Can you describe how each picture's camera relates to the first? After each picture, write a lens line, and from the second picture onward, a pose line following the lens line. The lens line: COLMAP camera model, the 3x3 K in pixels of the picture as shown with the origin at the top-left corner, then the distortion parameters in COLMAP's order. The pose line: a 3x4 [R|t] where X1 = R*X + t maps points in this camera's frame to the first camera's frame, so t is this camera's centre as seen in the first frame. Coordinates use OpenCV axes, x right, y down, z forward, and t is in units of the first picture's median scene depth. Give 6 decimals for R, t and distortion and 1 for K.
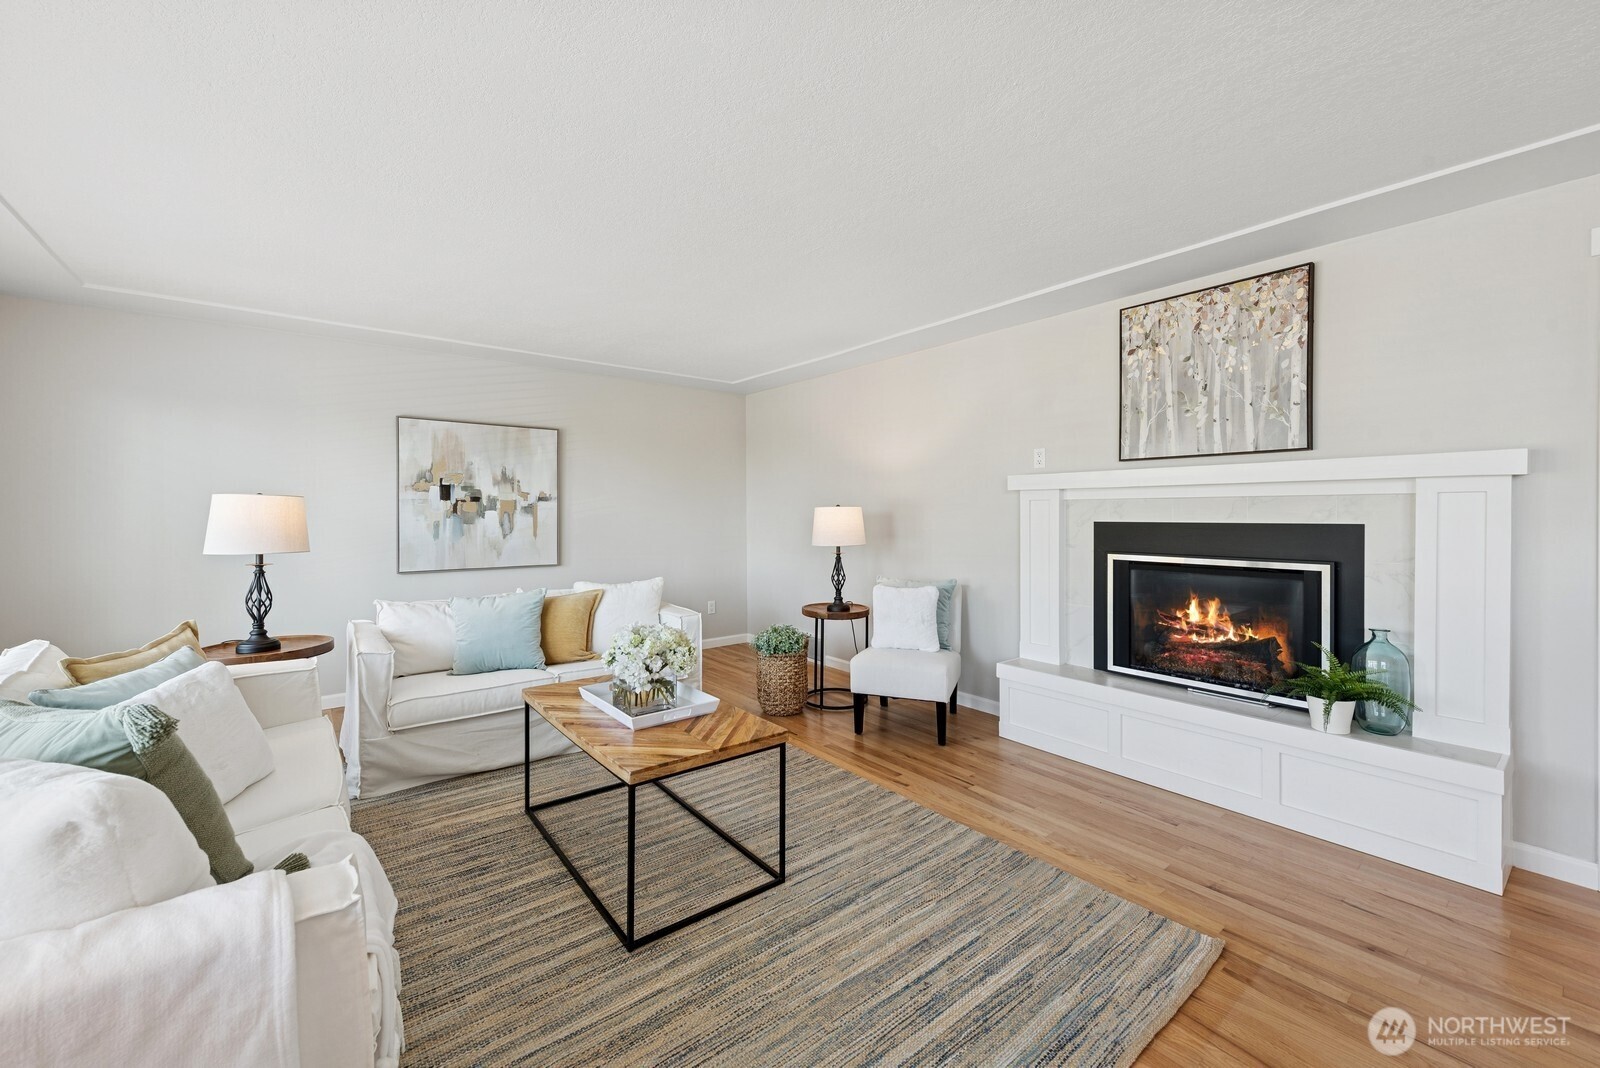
lens RADIAL K [[636.1, 0, 792.2], [0, 636.1, 527.5], [0, 0, 1]] dist [0.011686, -0.000157]
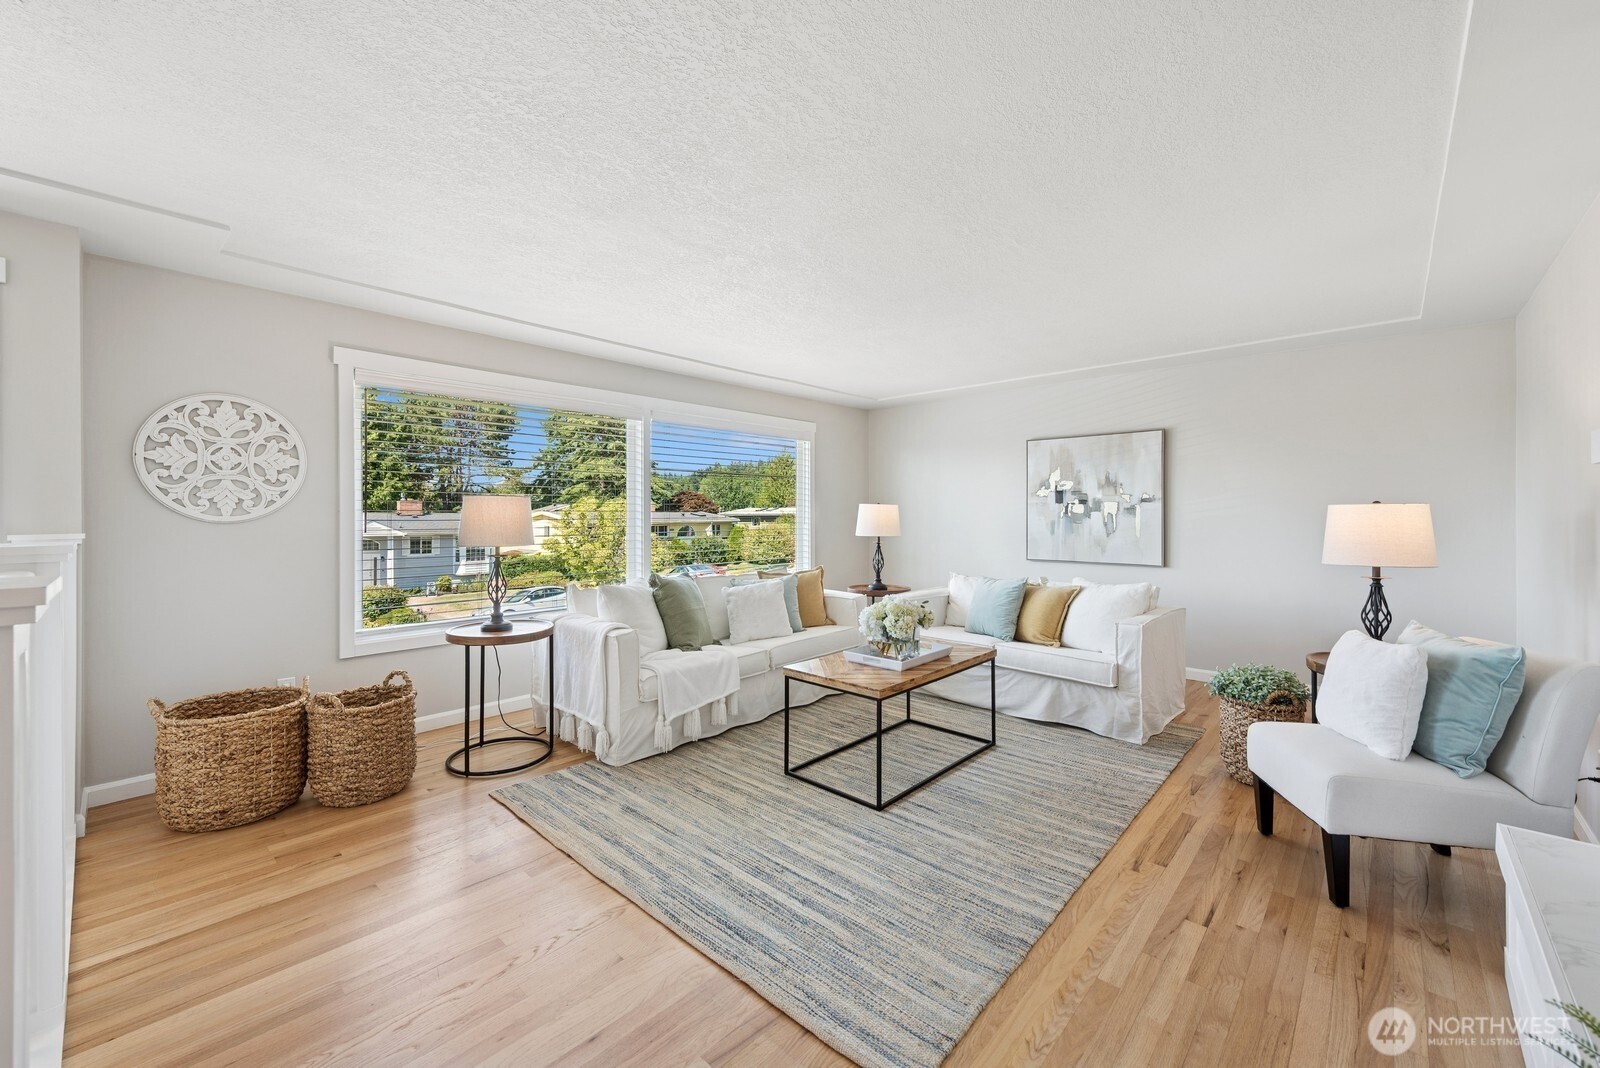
lens RADIAL K [[636.1, 0, 792.2], [0, 636.1, 527.5], [0, 0, 1]] dist [0.011686, -0.000157]
pose [[0.148997, 0.021304, -0.988608, 0.850196], [-0.022761, 0.999577, 0.018109, -0.010282], [0.988576, 0.019804, 0.149419, 0.460814]]
